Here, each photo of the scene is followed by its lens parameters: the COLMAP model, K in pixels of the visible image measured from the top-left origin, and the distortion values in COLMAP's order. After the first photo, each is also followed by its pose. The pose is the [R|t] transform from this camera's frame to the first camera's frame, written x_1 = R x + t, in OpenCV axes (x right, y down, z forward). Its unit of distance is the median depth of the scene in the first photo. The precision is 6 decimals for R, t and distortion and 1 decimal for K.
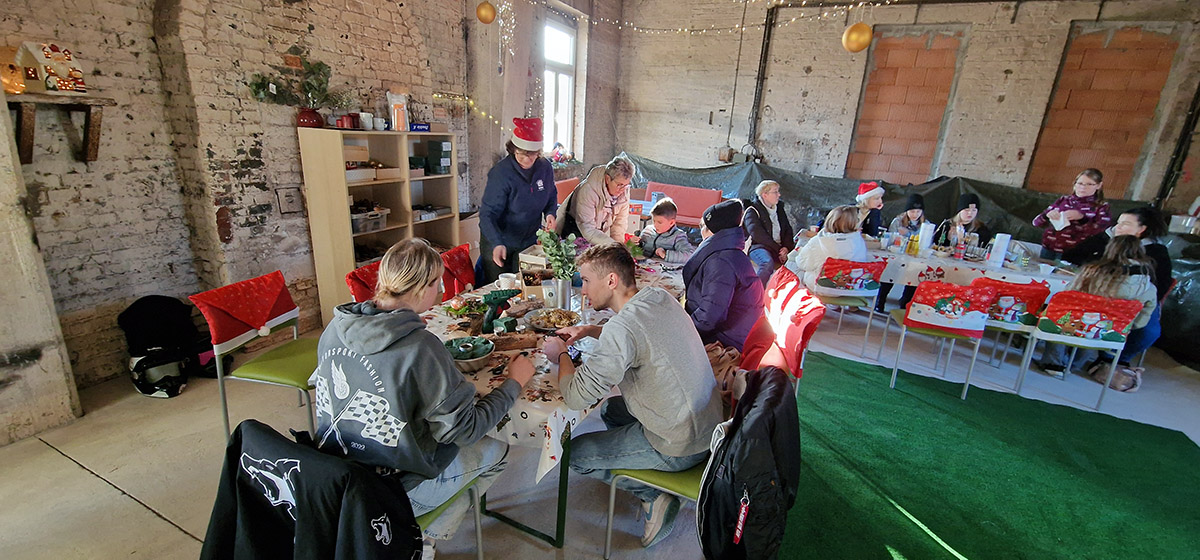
lens RADIAL K [[497.7, 0, 602.8], [0, 497.7, 289.3], [0, 0, 1]] dist [0.001964, -0.003148]
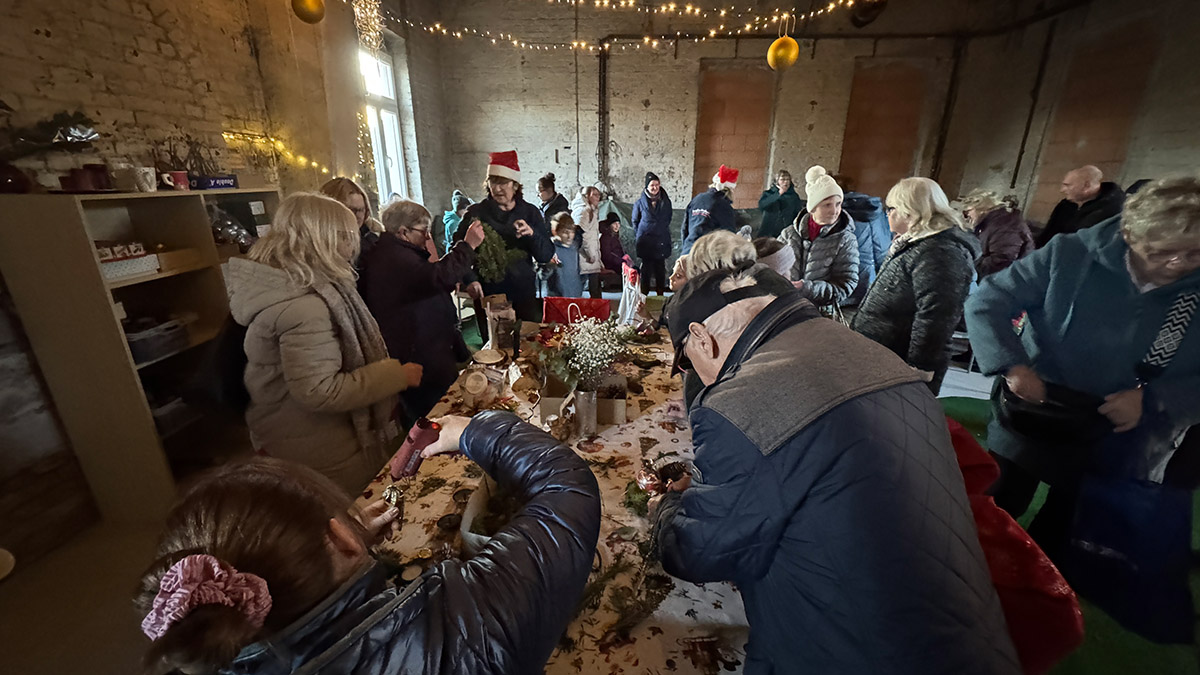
lens RADIAL K [[480.4, 0, 598.4], [0, 480.4, 341.1], [0, 0, 1]] dist [0.001079, -0.000337]
pose [[0.927022, -0.170660, 0.333925, -0.153495], [0.161260, 0.985328, 0.055894, -0.072995], [-0.338565, 0.002034, 0.940941, 0.232878]]
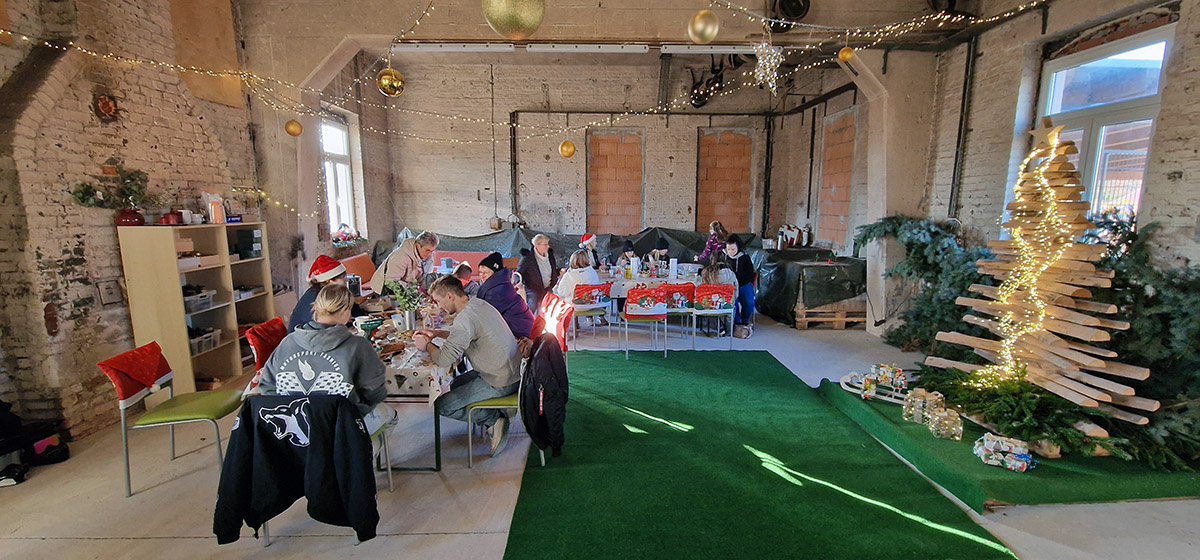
lens RADIAL K [[497.7, 0, 603.6], [0, 497.7, 289.9], [0, 0, 1]] dist [0.001964, -0.003148]
pose [[0.896867, -0.125820, 0.424027, -0.108519], [0.180546, 0.979321, -0.091286, 0.096820], [-0.403773, 0.158427, 0.901037, -0.364666]]
